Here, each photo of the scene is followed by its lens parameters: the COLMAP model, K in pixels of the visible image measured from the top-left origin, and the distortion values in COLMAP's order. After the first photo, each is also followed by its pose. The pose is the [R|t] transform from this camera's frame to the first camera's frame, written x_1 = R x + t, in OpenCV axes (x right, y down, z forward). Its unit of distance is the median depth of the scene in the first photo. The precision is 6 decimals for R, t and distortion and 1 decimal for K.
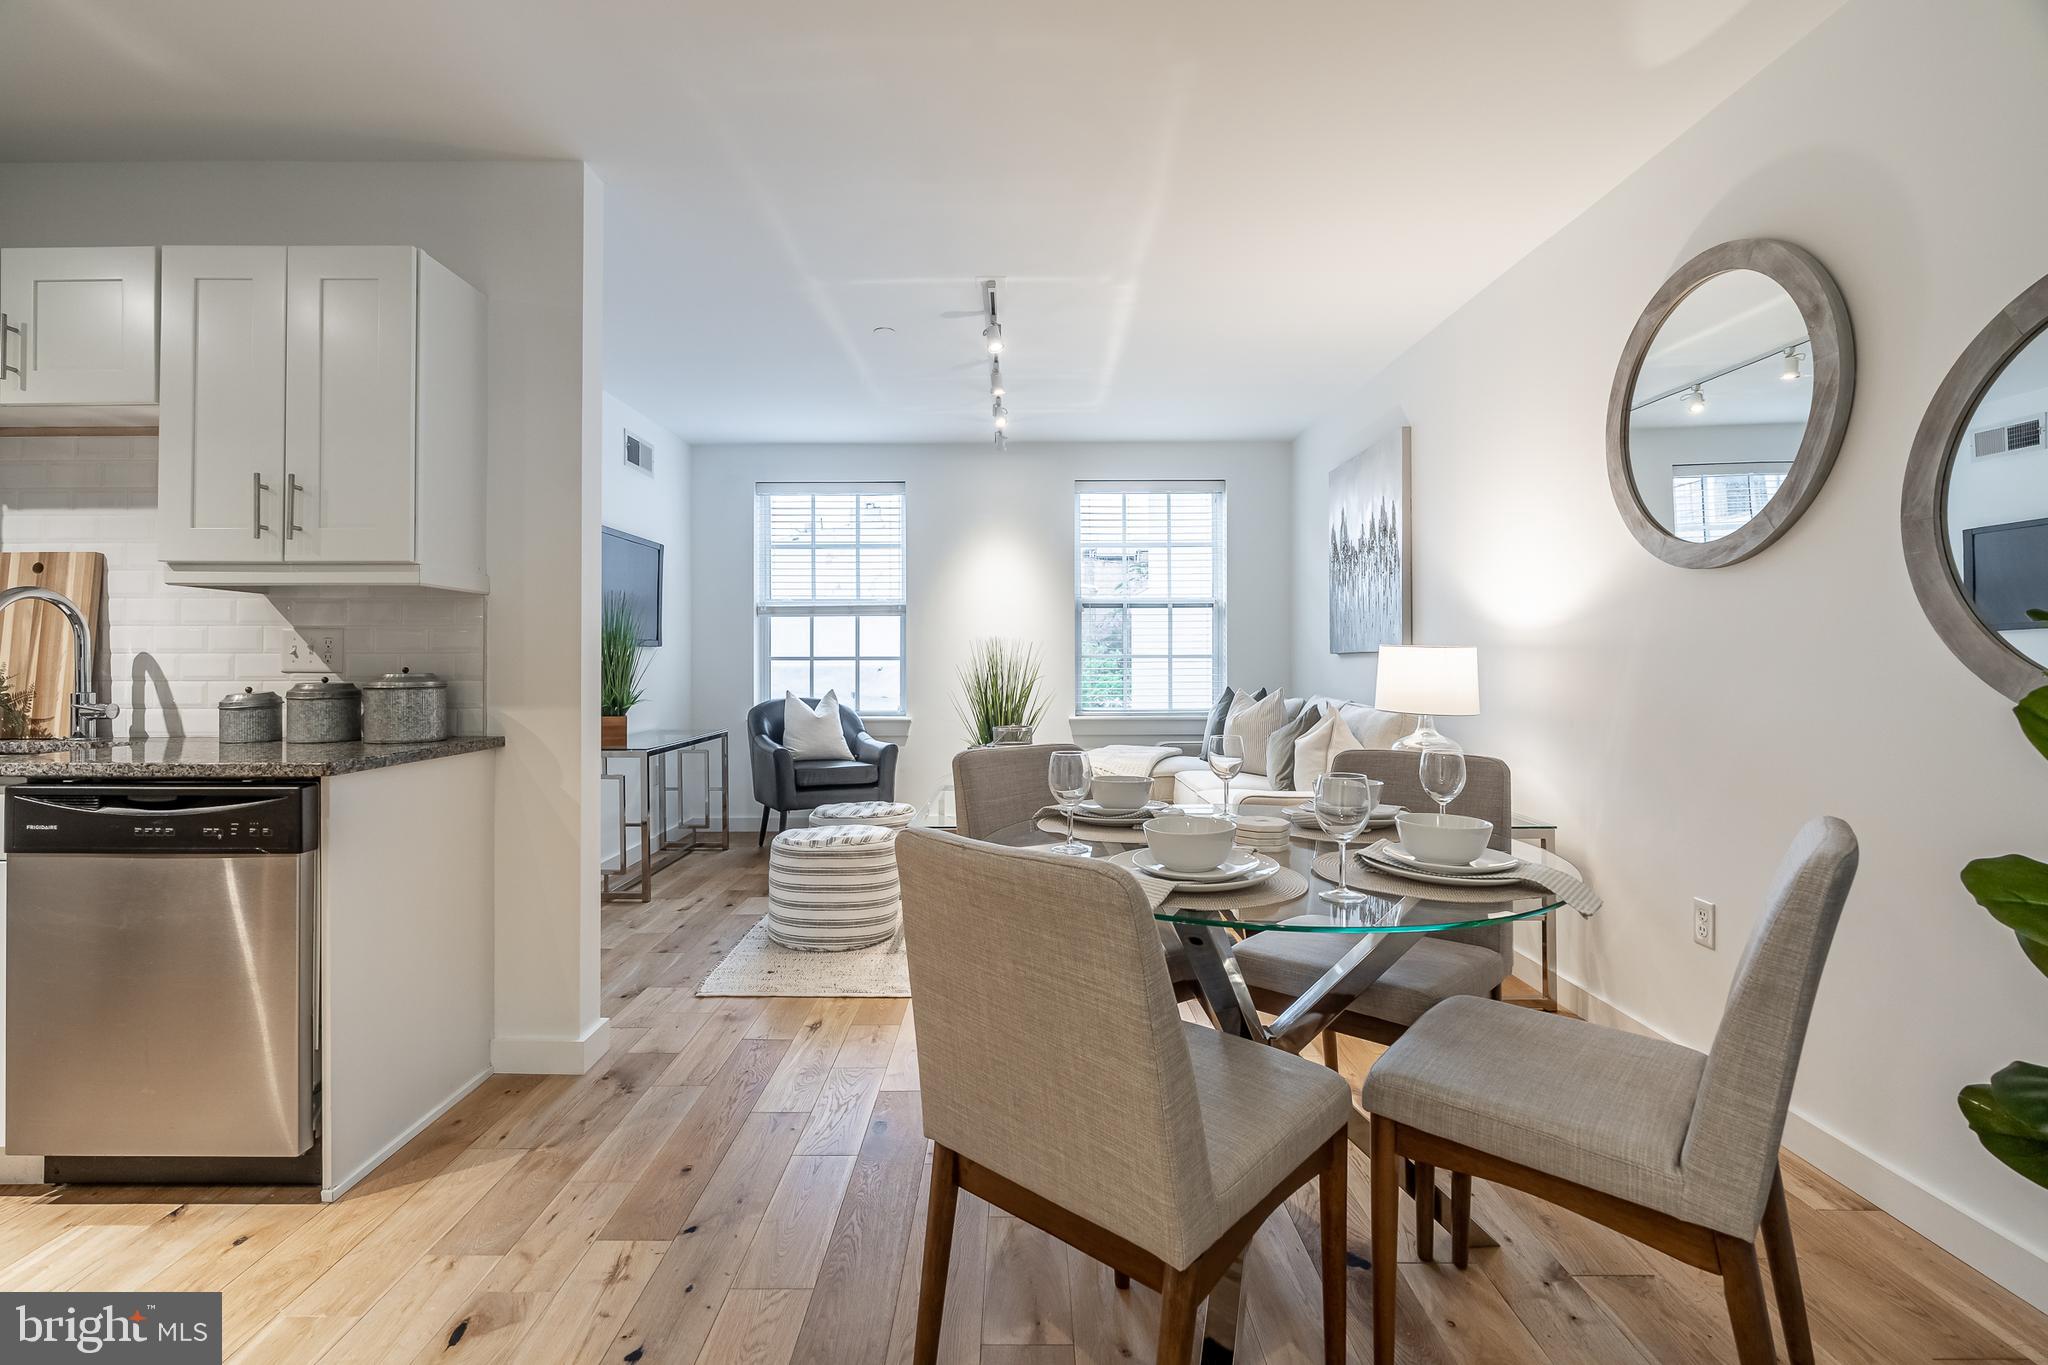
lens RADIAL K [[941.6, 0, 1013.2], [0, 941.6, 656.2], [0, 0, 1]] dist [-0.005512, 0.000809]
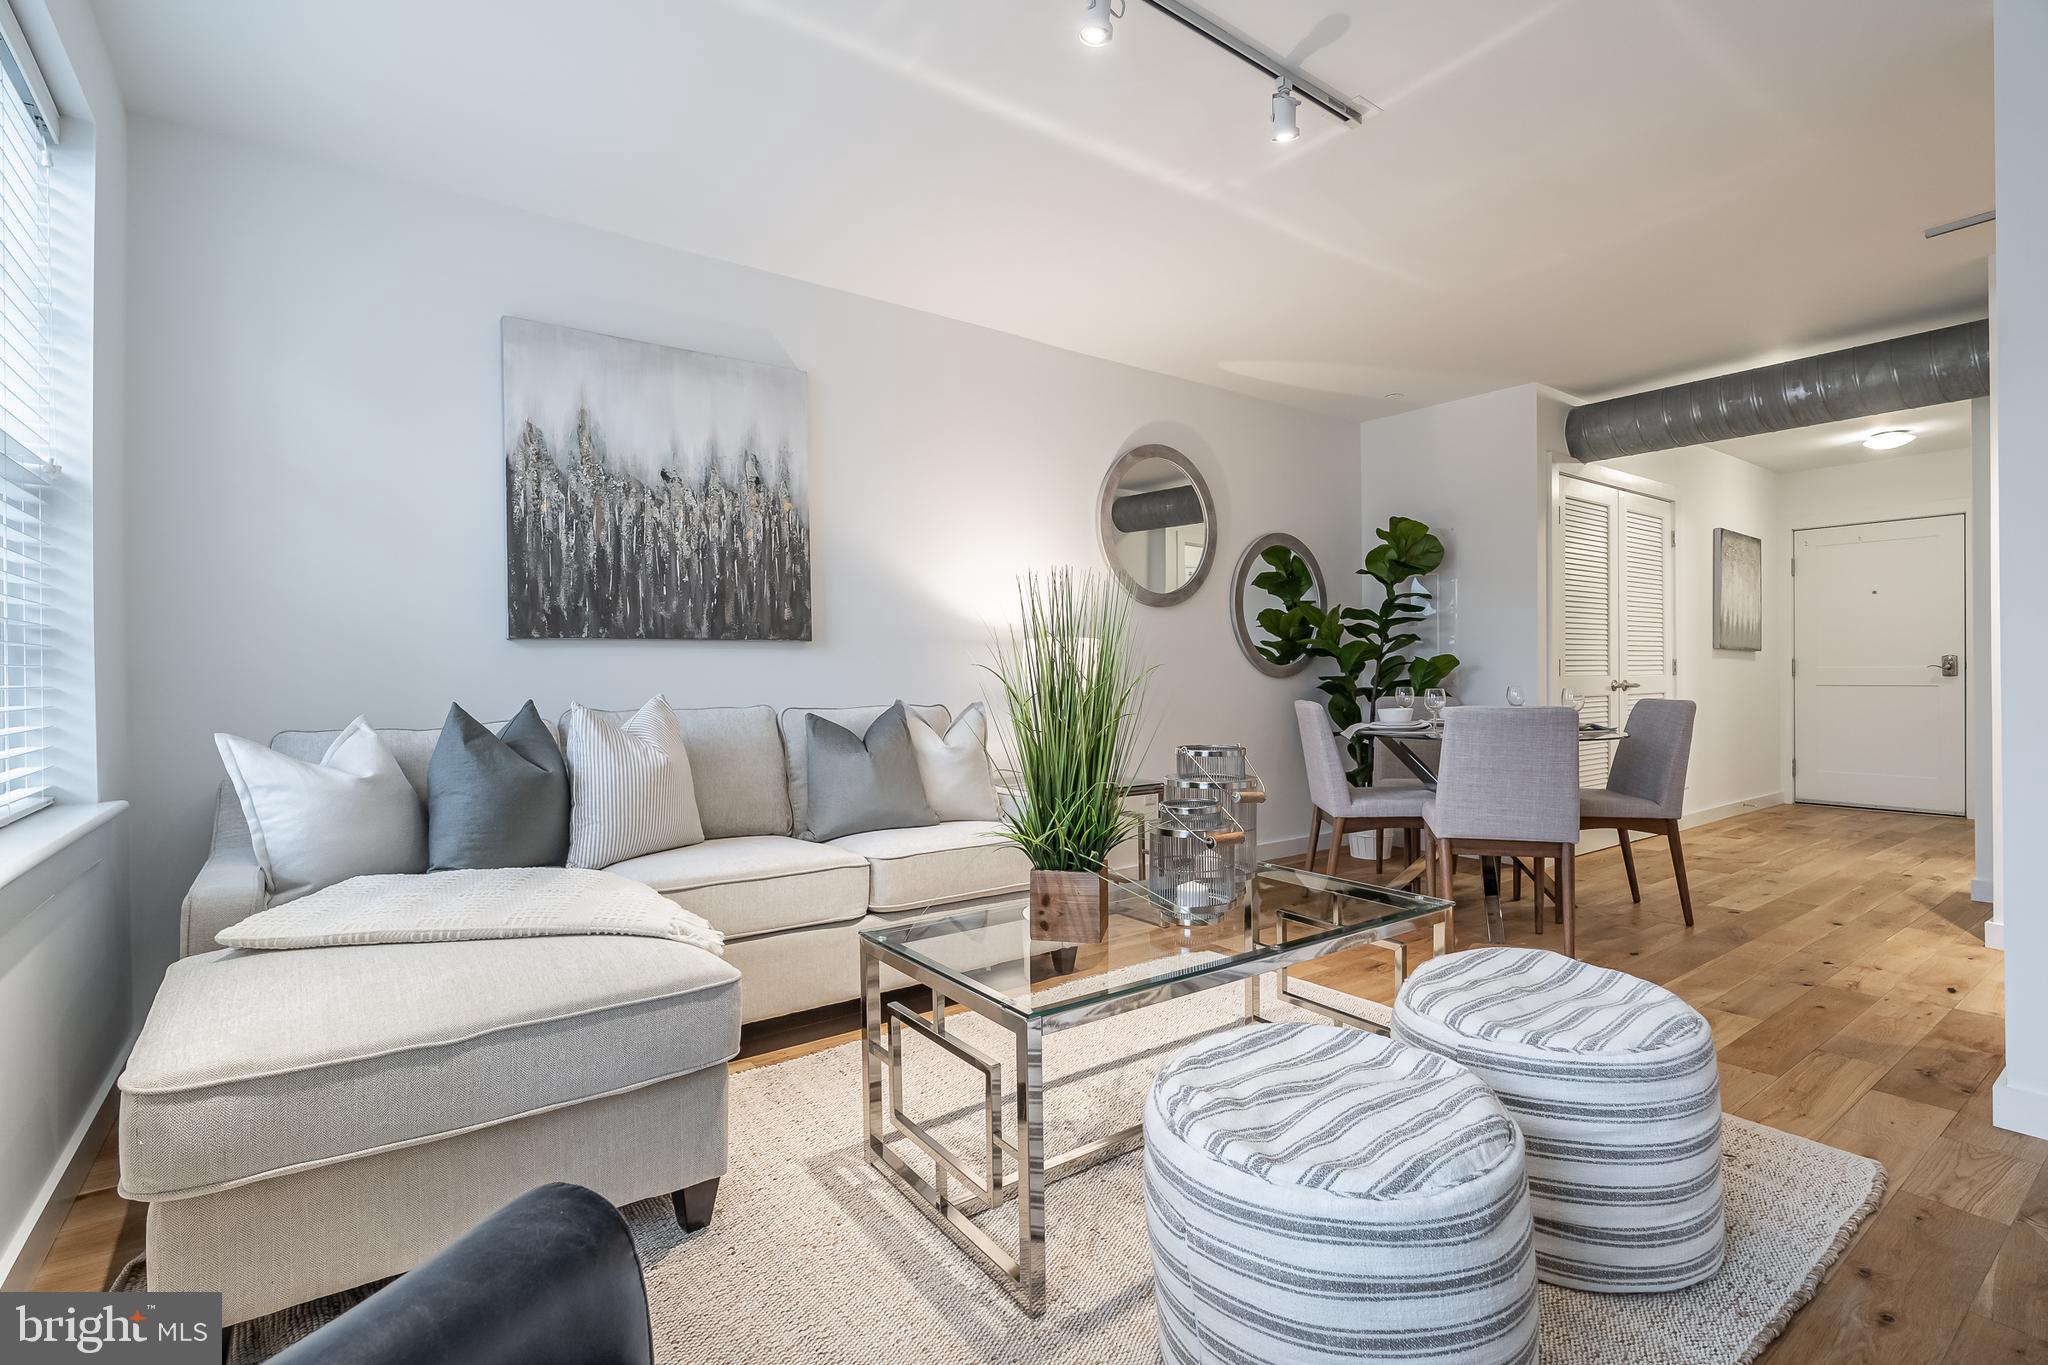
lens RADIAL K [[945.1, 0, 1027.2], [0, 945.1, 674.8], [0, 0, 1]] dist [-0.002539, 0.000971]
pose [[-0.597177, 0.006870, 0.802080, -0.449386], [0.008270, 0.999963, -0.002408, 0.034422], [-0.802067, 0.005196, -0.597211, 1.613280]]
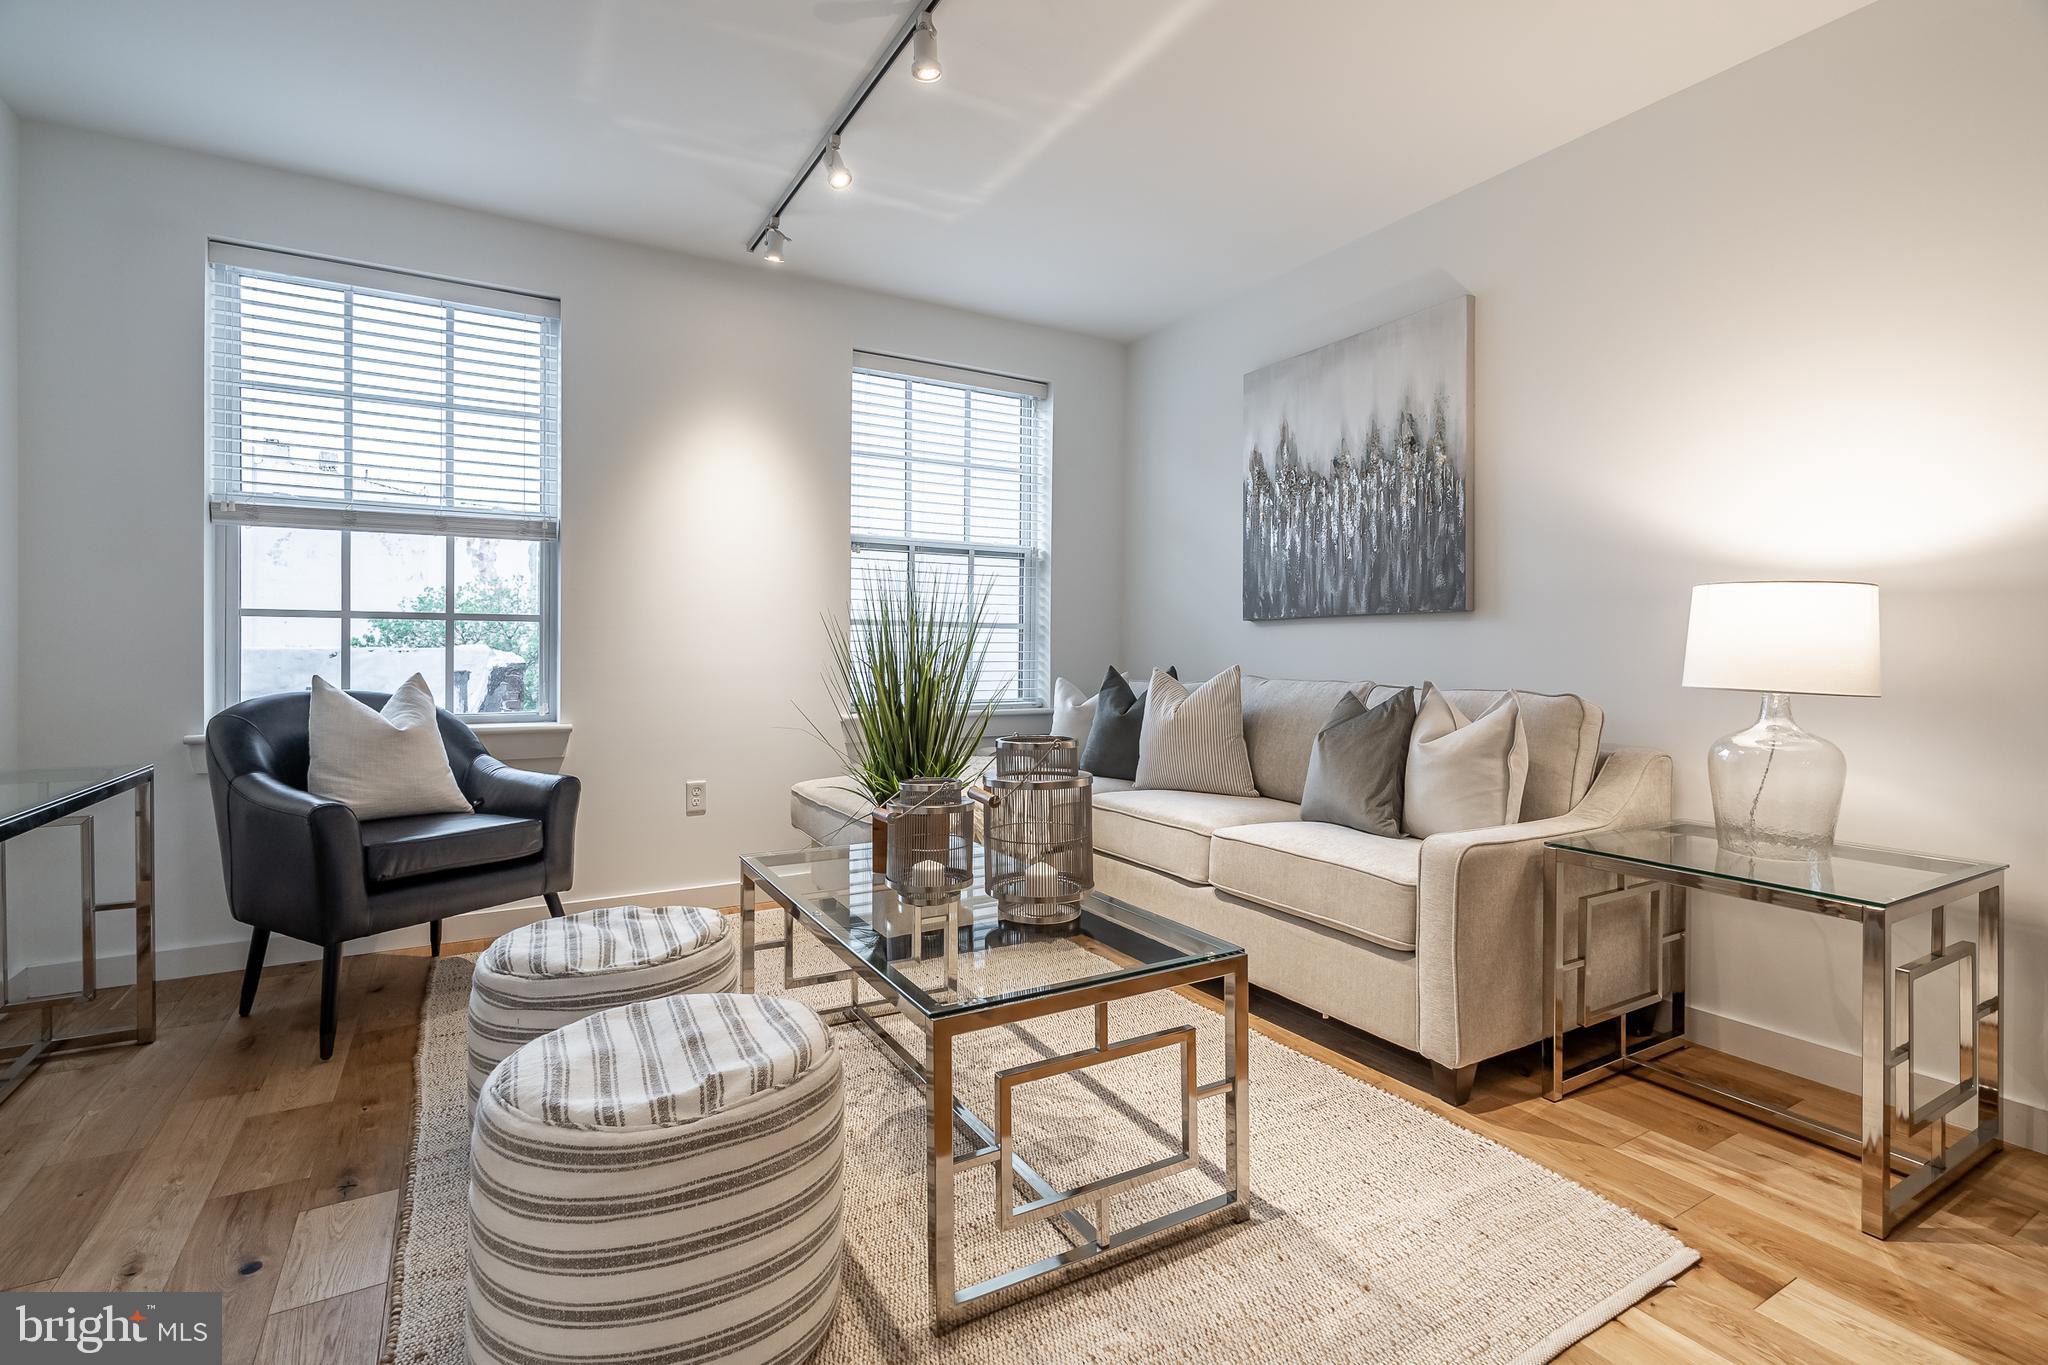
lens RADIAL K [[943.7, 0, 1022.9], [0, 943.7, 658.6], [0, 0, 1]] dist [-0.005147, -0.000117]
pose [[0.858853, 0.003642, 0.512209, -0.285072], [-0.009227, 0.999922, 0.008361, 0.034013], [-0.512139, -0.011908, 0.858820, 0.668513]]
